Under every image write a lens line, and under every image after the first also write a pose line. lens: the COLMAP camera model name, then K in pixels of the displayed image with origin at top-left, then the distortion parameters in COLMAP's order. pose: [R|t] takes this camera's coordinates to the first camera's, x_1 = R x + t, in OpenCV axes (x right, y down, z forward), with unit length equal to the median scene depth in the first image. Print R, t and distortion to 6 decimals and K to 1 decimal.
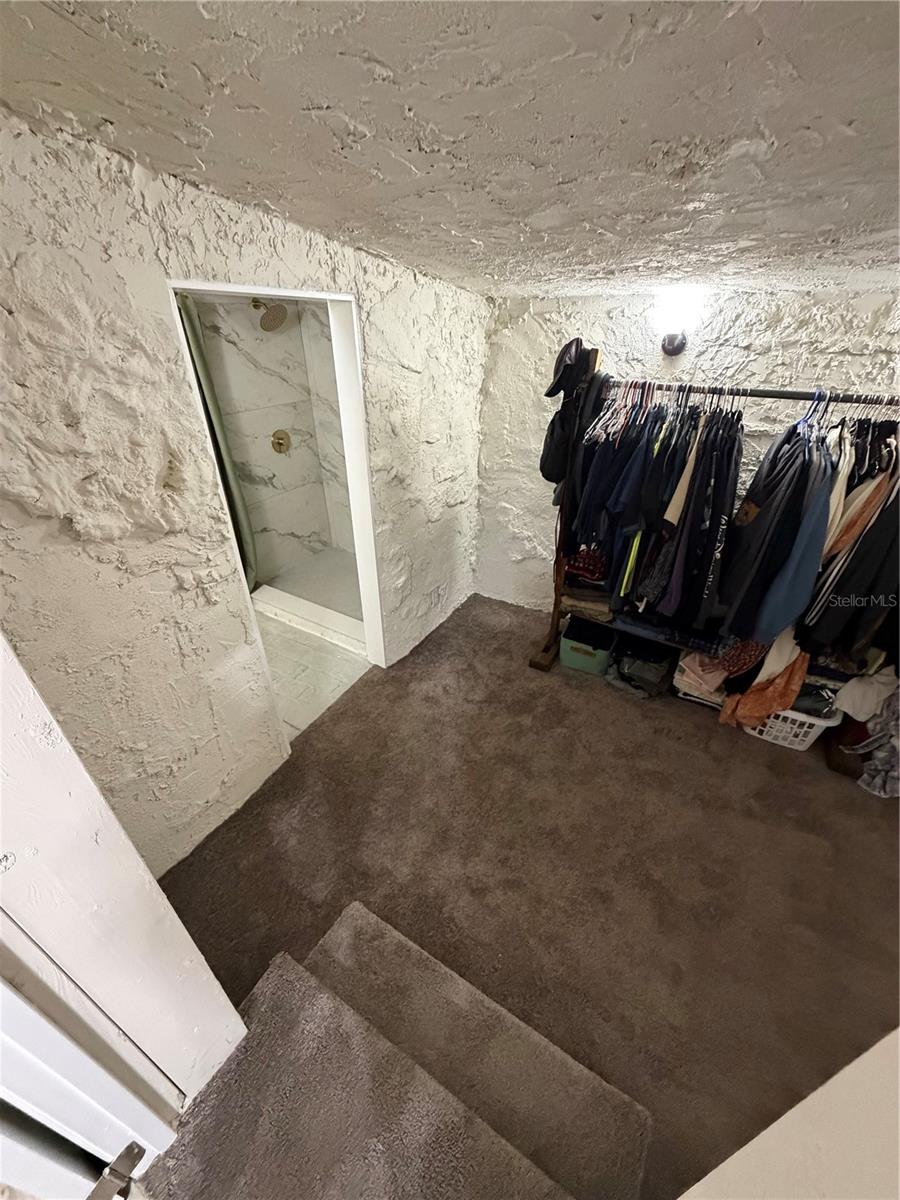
lens RADIAL K [[474.5, 0, 450.0], [0, 474.5, 600.0], [0, 0, 1]] dist [-0.001961, -0.000517]
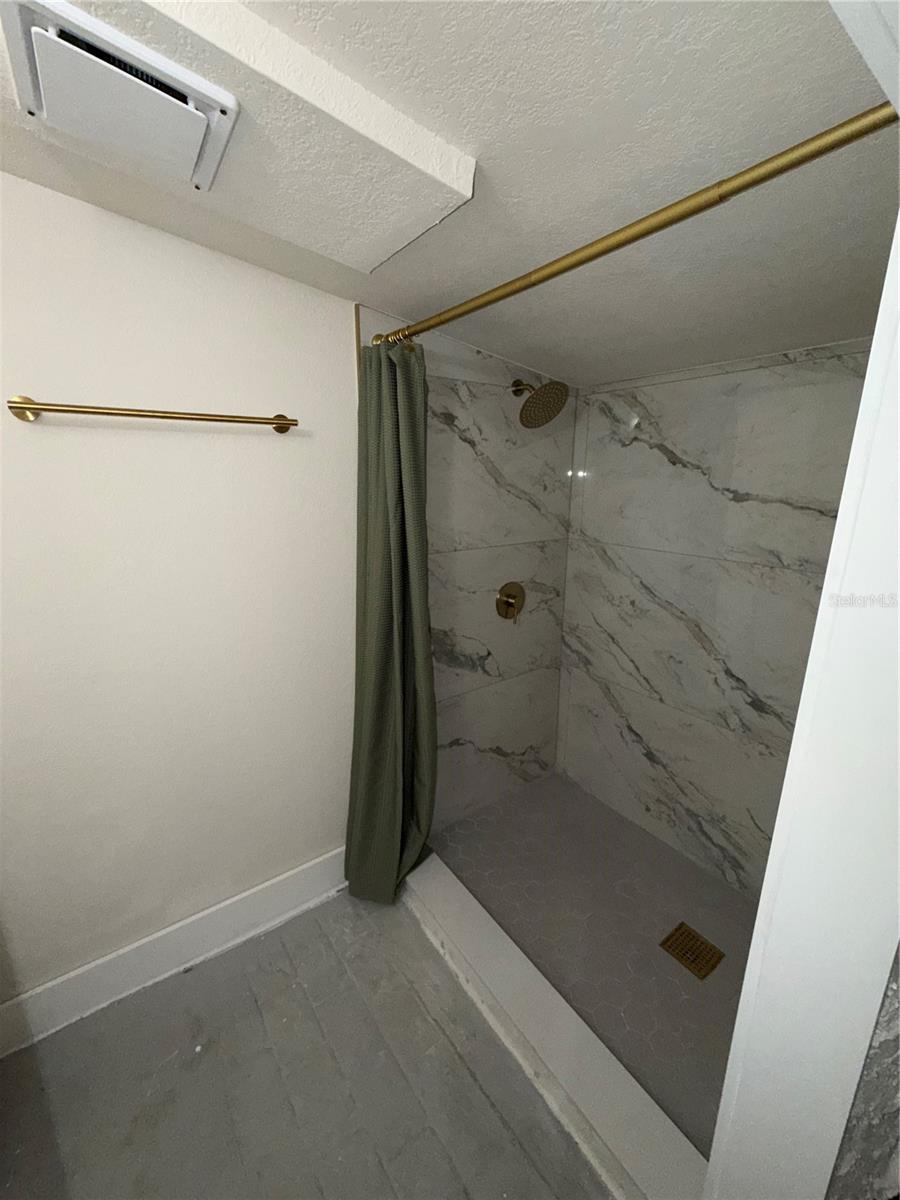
lens RADIAL K [[474.5, 0, 450.0], [0, 474.5, 600.0], [0, 0, 1]] dist [-0.001961, -0.000517]
pose [[0.920353, 0.101111, -0.377792, -0.209388], [-0.202741, 0.949415, -0.239806, -0.183350], [0.334435, 0.297301, 0.894296, 0.458606]]
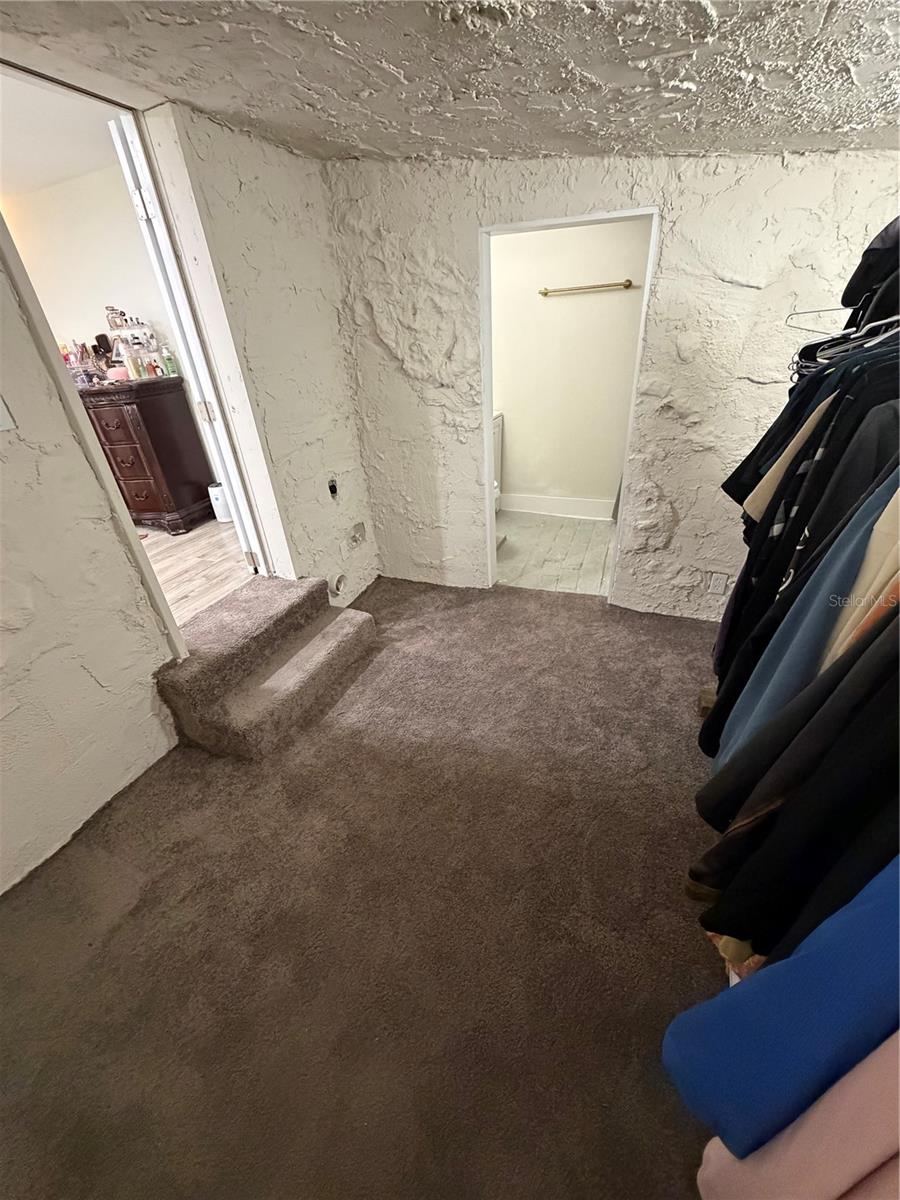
lens RADIAL K [[474.5, 0, 450.0], [0, 474.5, 600.0], [0, 0, 1]] dist [-0.001961, -0.000517]
pose [[0.149001, 0.486179, -0.861063, 1.119416], [-0.455593, 0.806606, 0.376594, -0.146847], [0.877630, 0.336181, 0.341684, 0.584450]]
